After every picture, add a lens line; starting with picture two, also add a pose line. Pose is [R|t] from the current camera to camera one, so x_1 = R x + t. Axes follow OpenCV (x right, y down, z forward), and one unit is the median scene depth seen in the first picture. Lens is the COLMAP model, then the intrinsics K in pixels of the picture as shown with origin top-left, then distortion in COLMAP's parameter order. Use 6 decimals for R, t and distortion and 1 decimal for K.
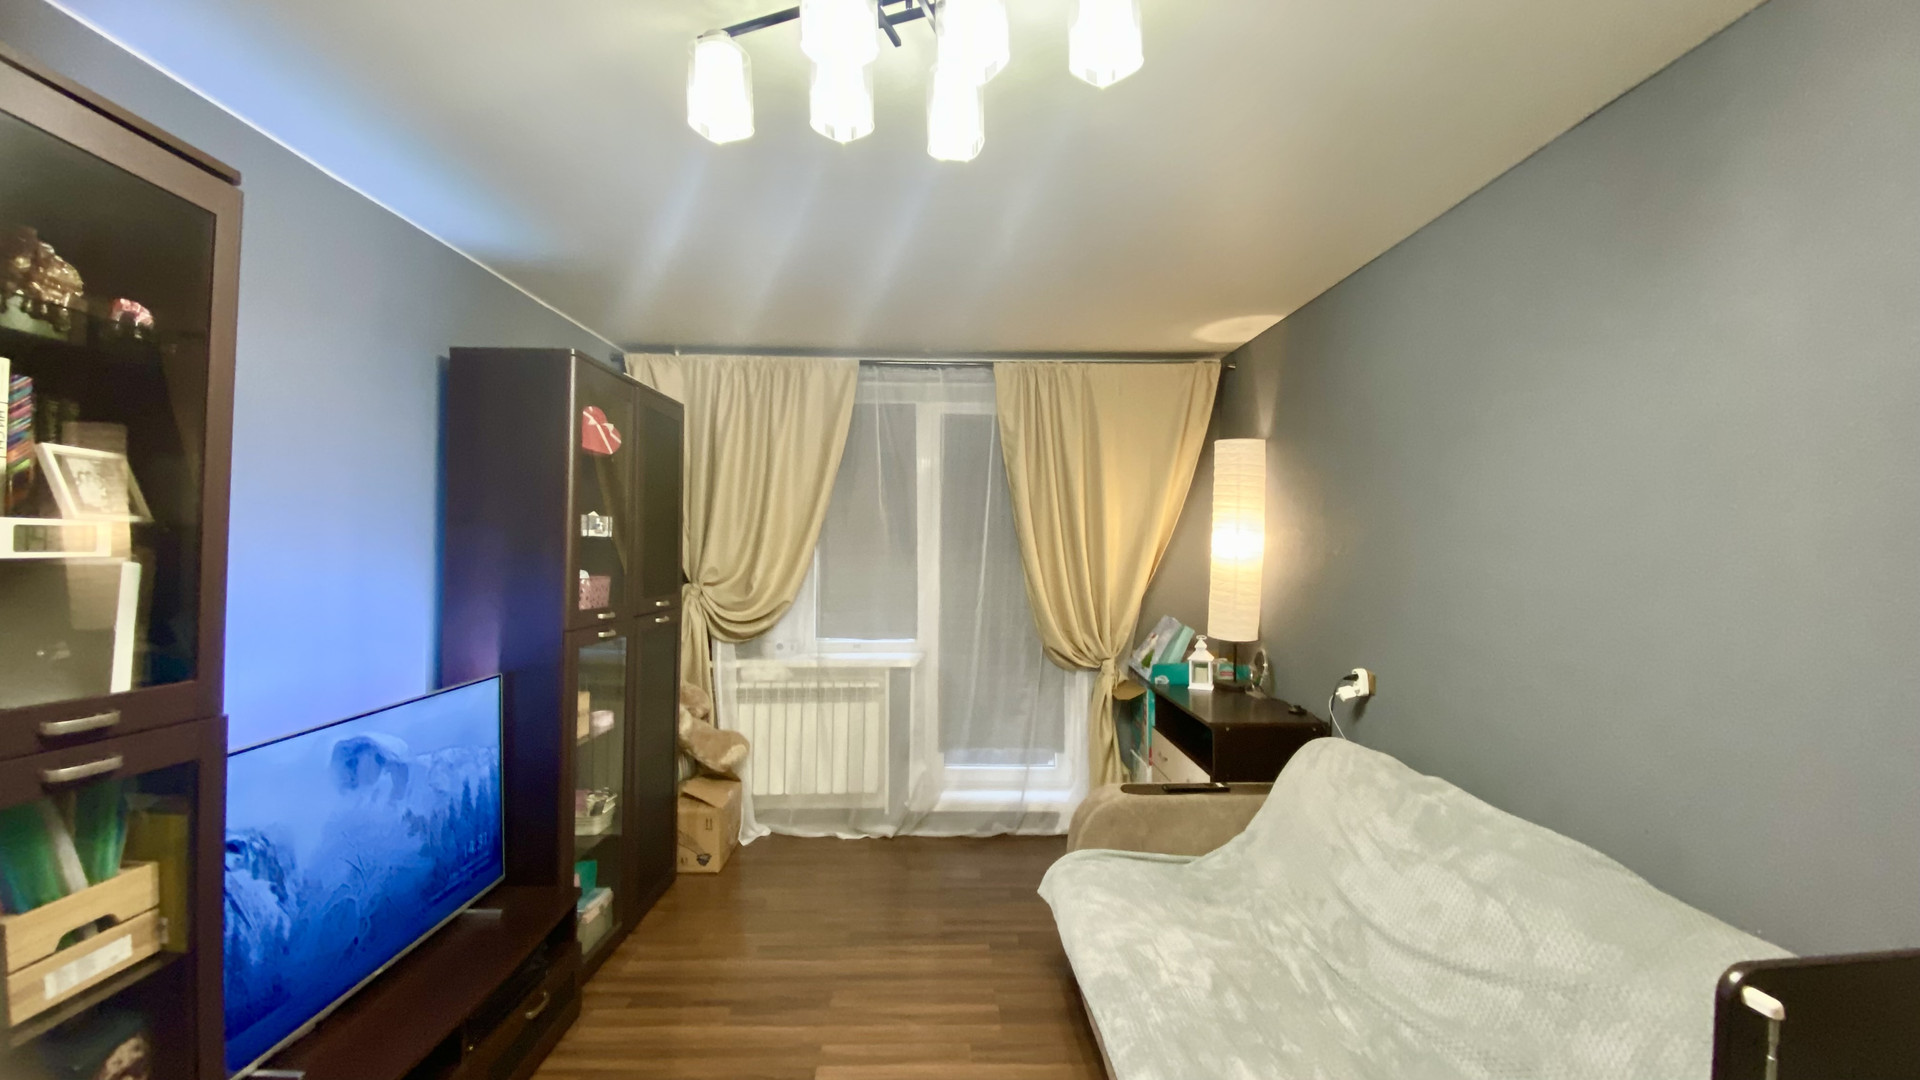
lens RADIAL K [[789.1, 0, 961.8], [0, 789.1, 535.8], [0, 0, 1]] dist [0.039966, -0.029122]
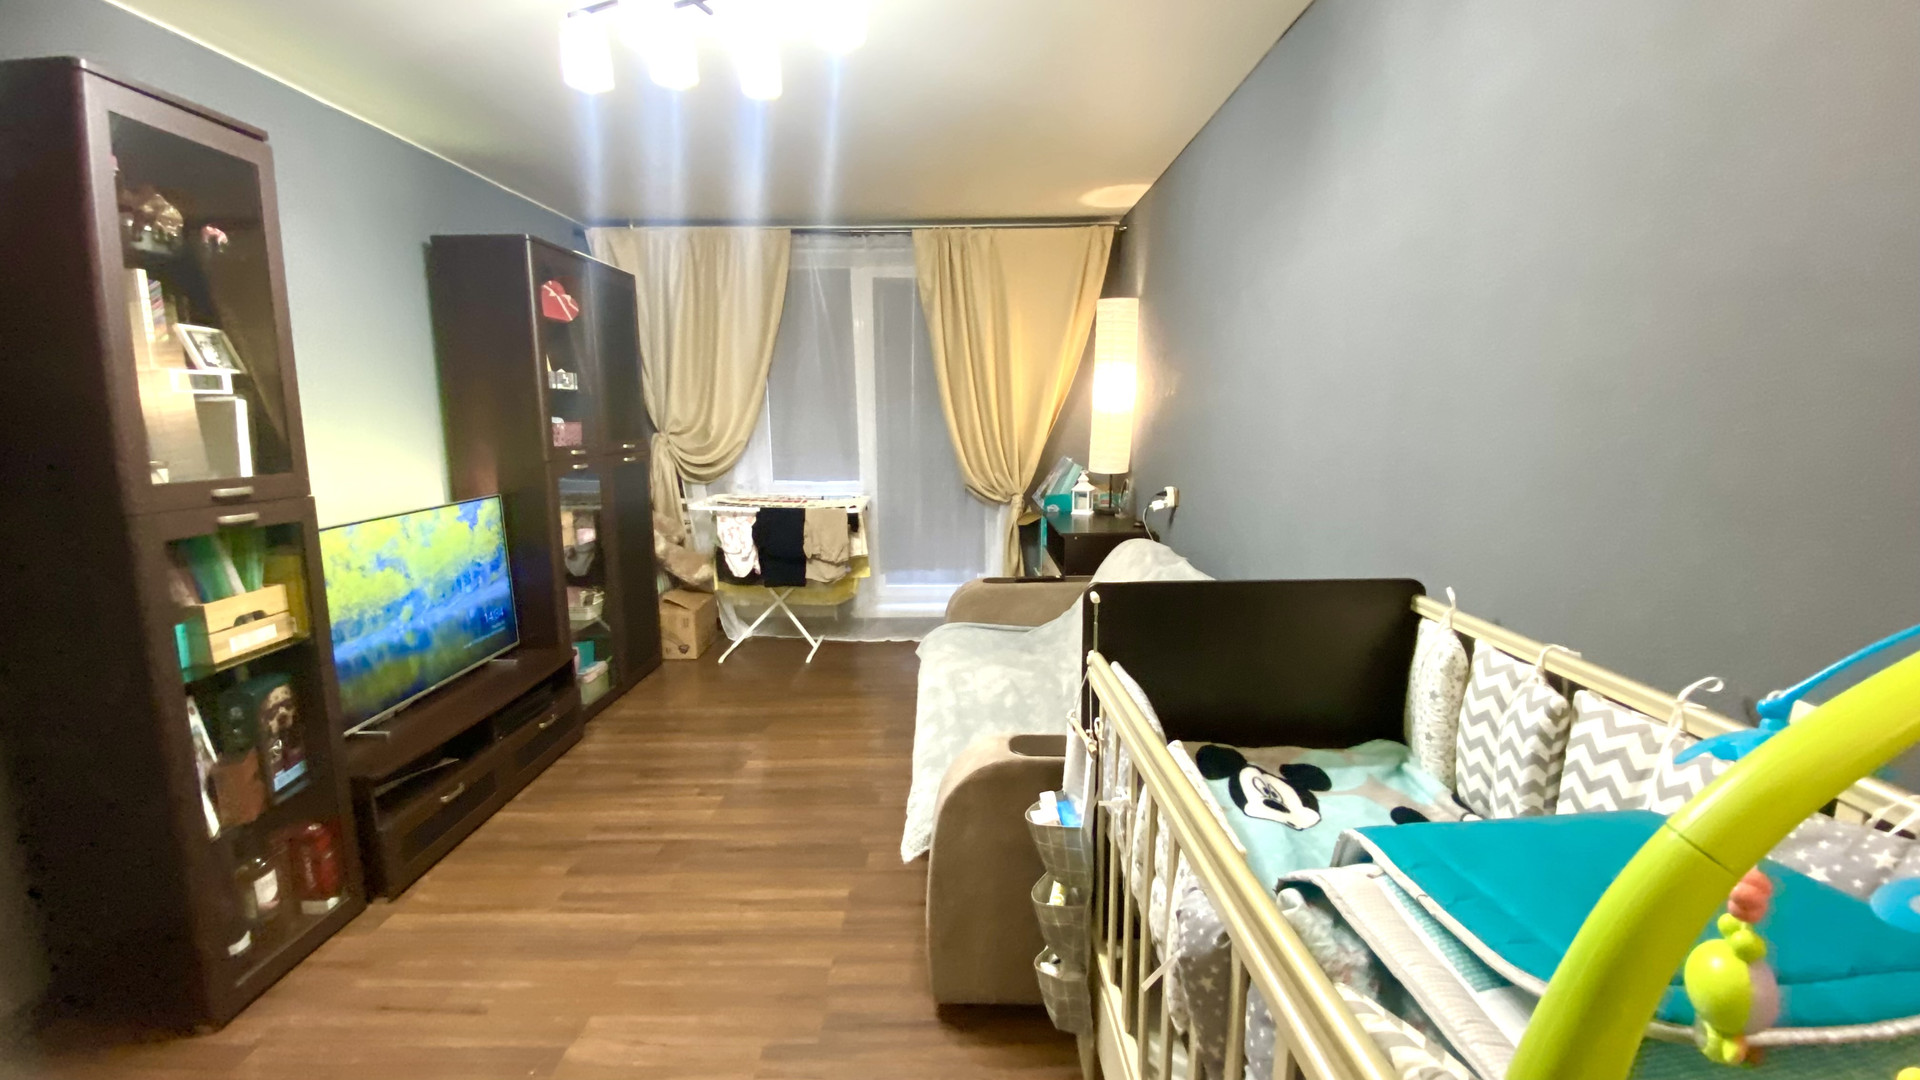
lens RADIAL K [[787.2, 0, 960.0], [0, 787.2, 540.0], [0, 0, 1]] dist [0.040222, -0.033720]
pose [[0.999622, -0.010137, -0.025542, 0.187122], [0.014488, 0.984209, 0.176419, 0.022096], [0.023351, -0.176722, 0.983984, -0.250454]]
